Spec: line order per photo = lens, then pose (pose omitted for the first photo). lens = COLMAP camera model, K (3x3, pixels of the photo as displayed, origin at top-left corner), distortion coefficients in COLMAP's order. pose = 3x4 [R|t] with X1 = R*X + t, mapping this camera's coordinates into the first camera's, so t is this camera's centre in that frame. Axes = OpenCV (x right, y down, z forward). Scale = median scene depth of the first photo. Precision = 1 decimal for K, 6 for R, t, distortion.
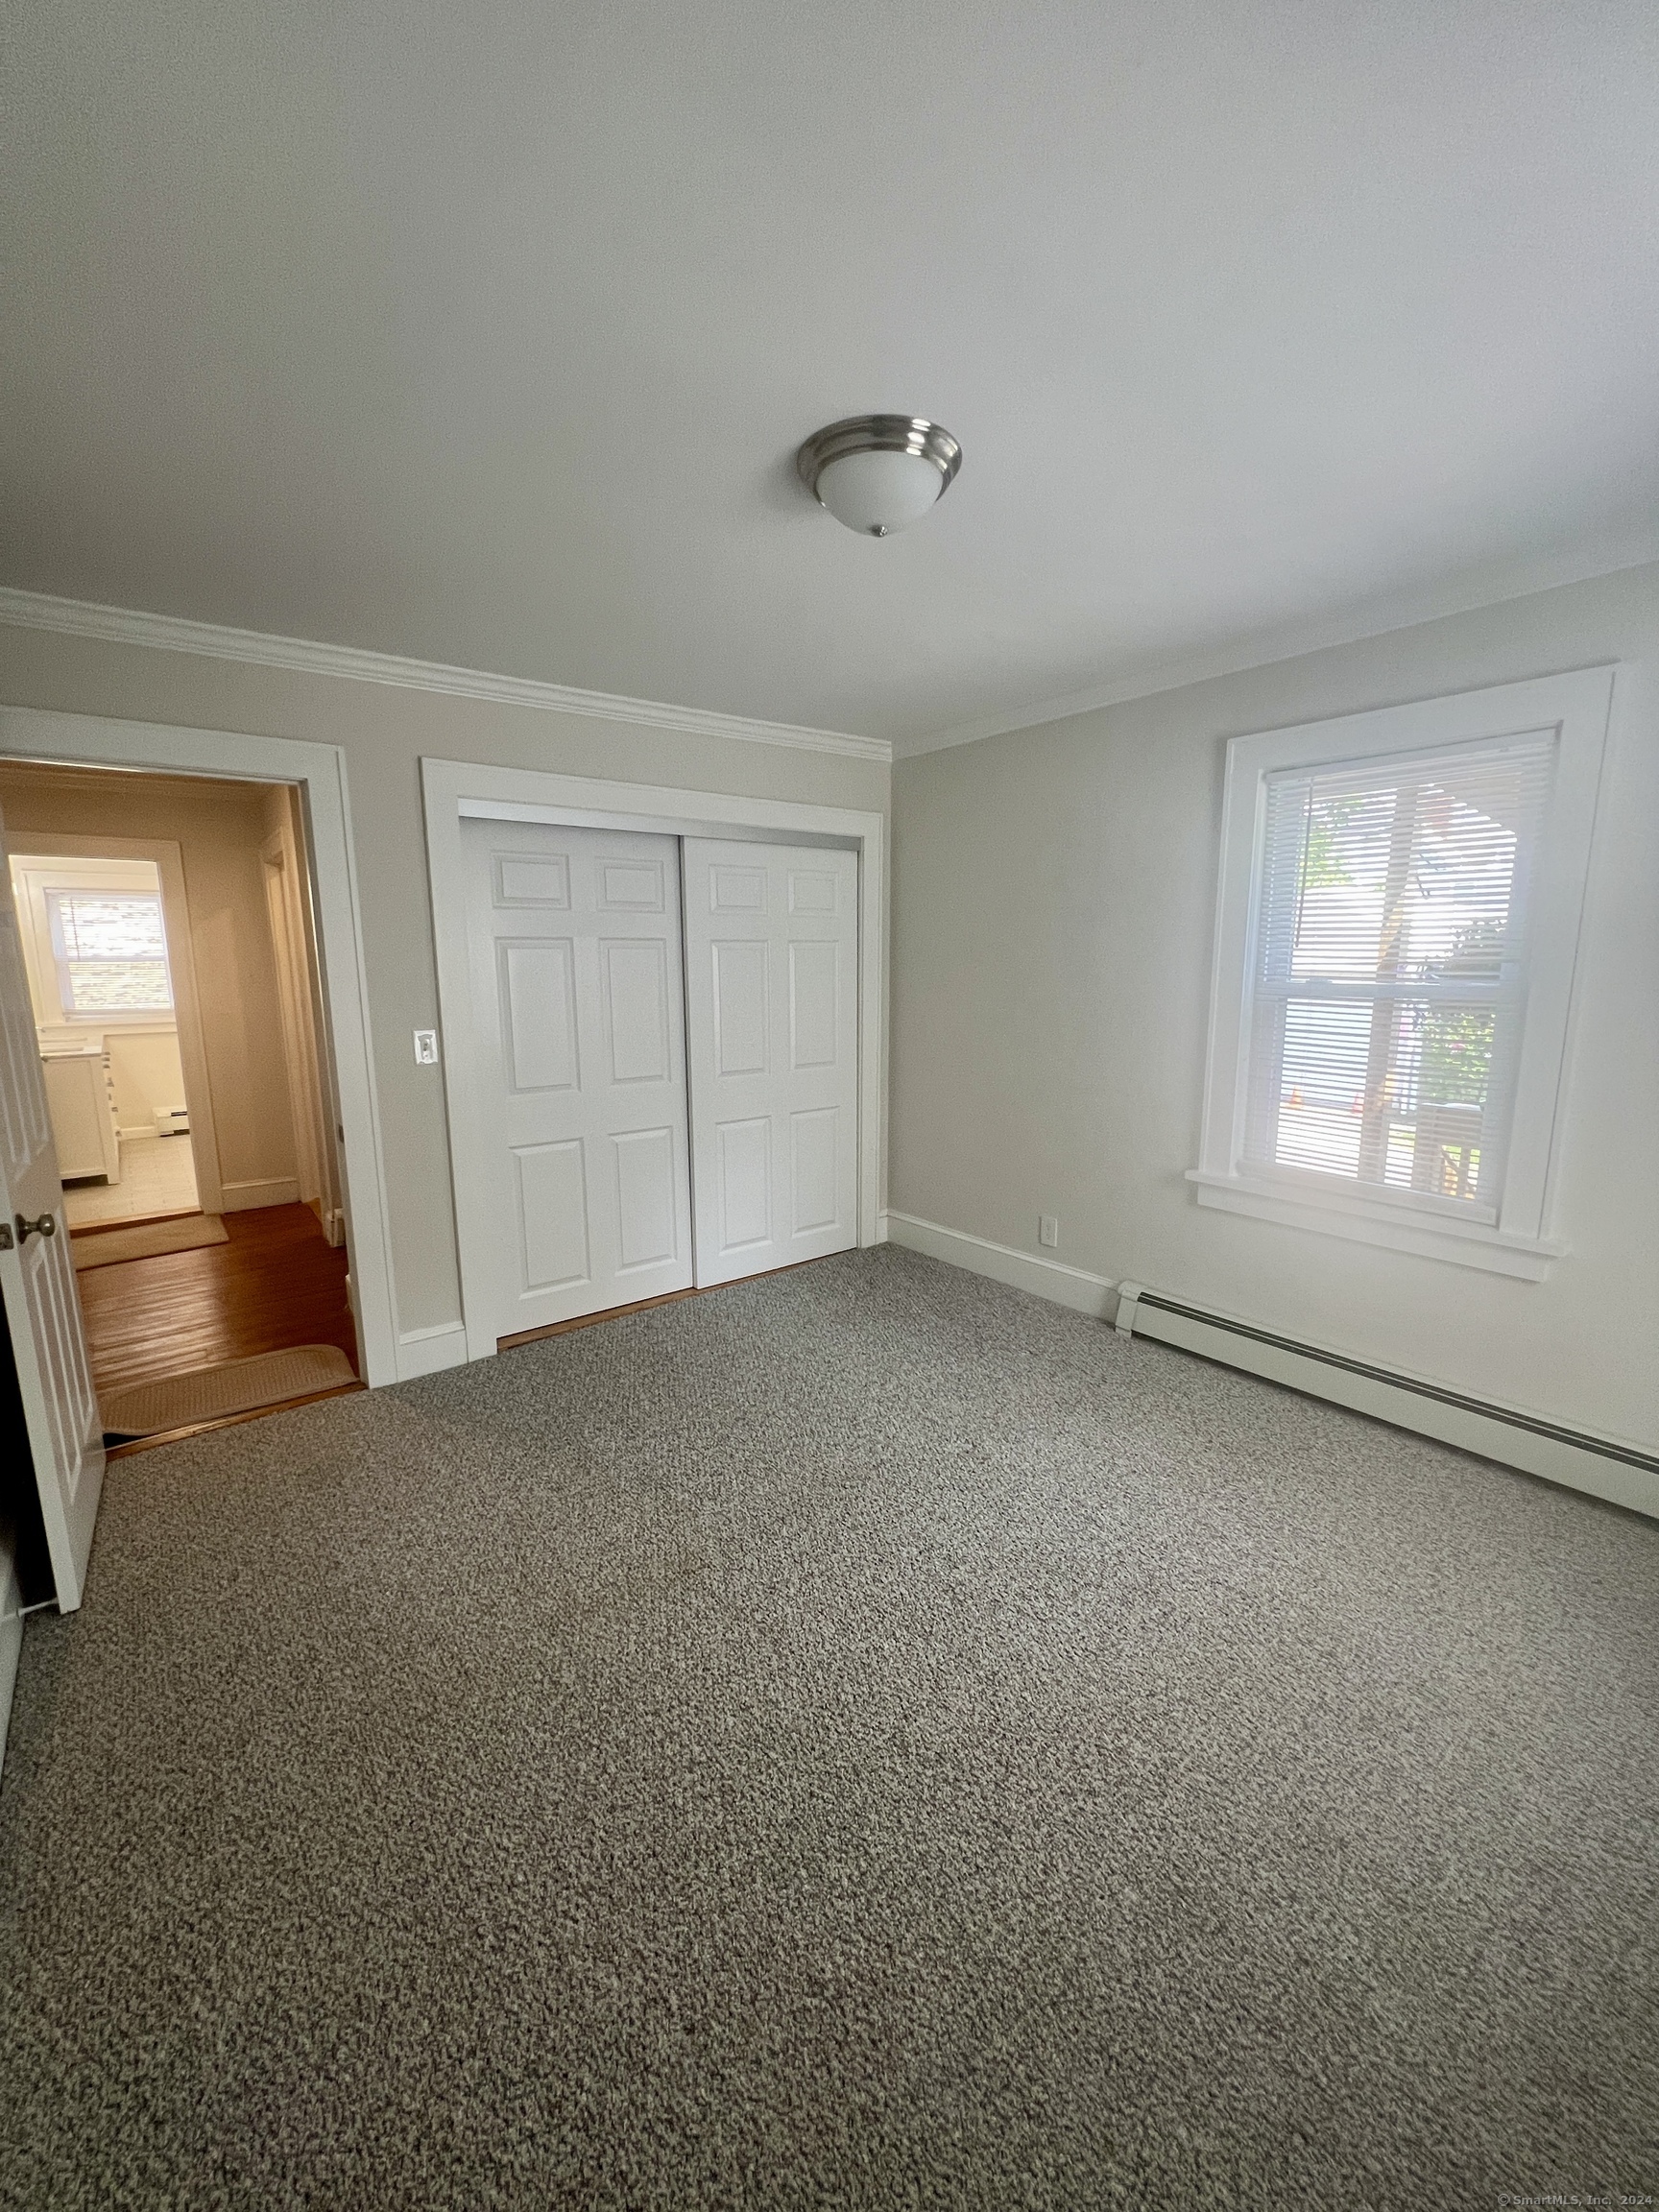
lens RADIAL K [[891.4, 0, 829.5], [0, 891.4, 1106.0], [0, 0, 1]] dist [-0.001041, -0.000791]
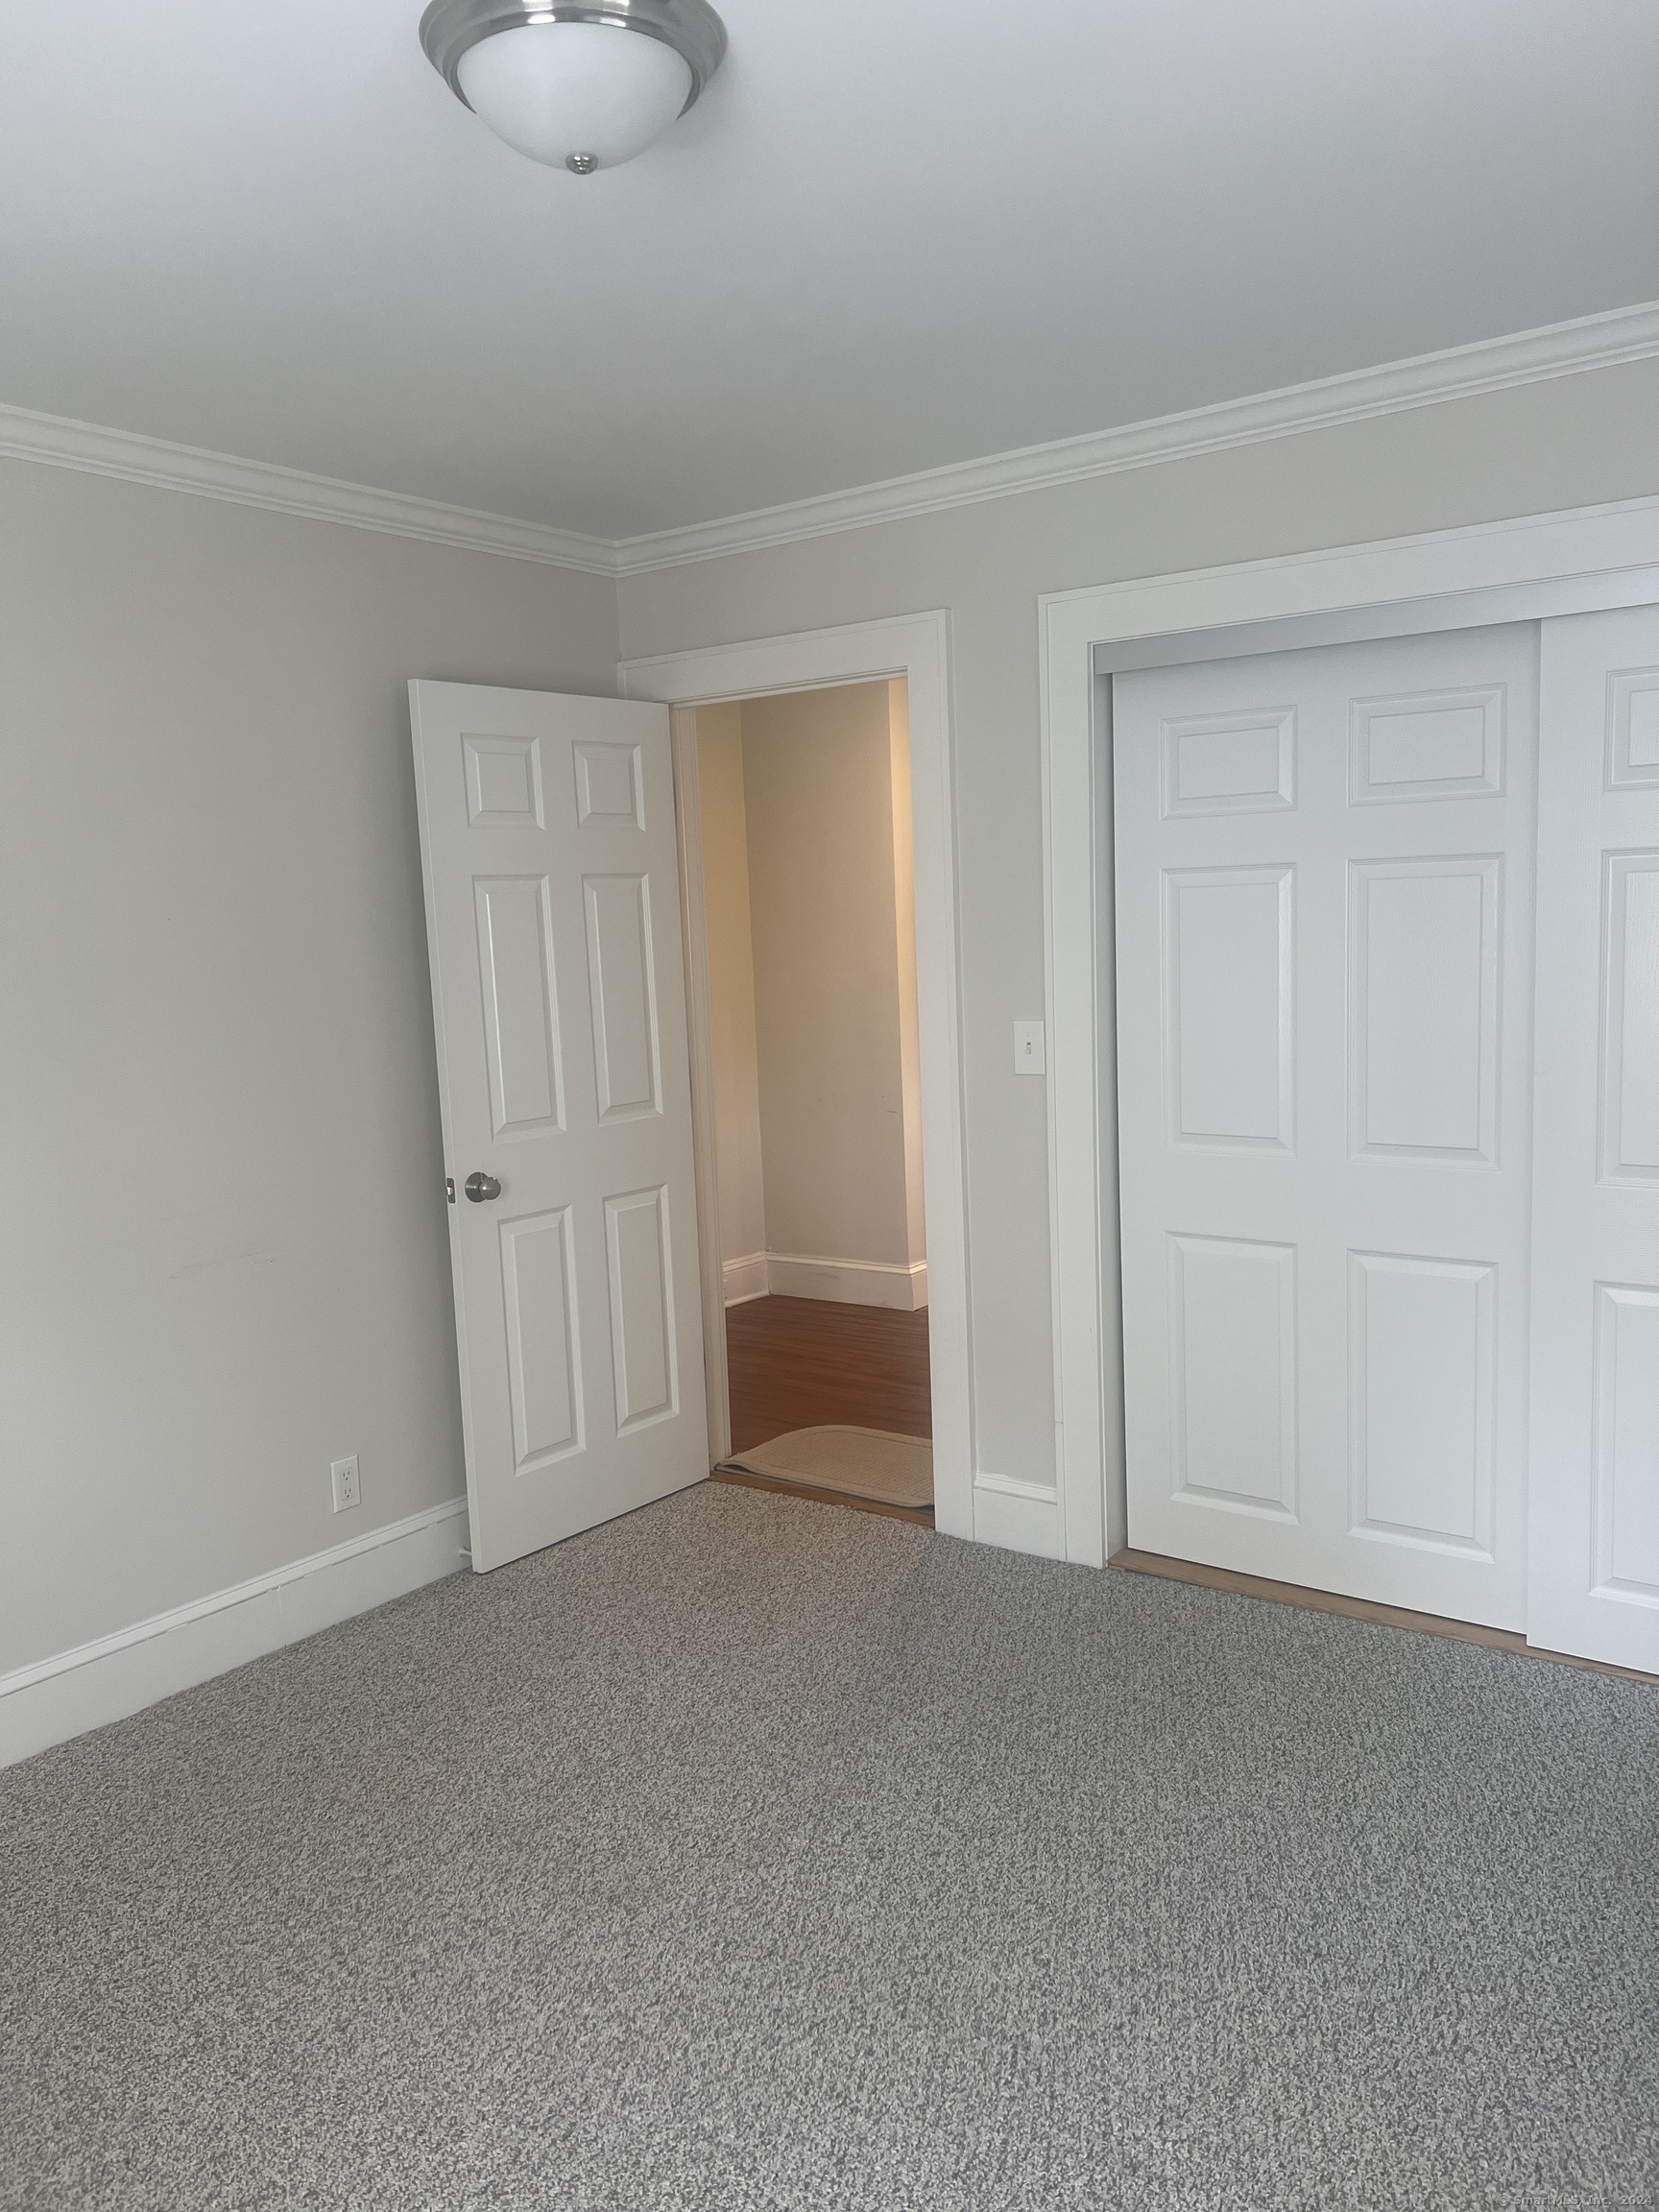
lens RADIAL K [[1634.6, 0, 858.3], [0, 1634.6, 1113.7], [0, 0, 1]] dist [0.001522, -0.001319]
pose [[0.278752, 0.112764, -0.953720, 0.587934], [-0.132599, 0.988090, 0.078072, -0.084887], [0.951165, 0.104699, 0.290385, 0.501529]]
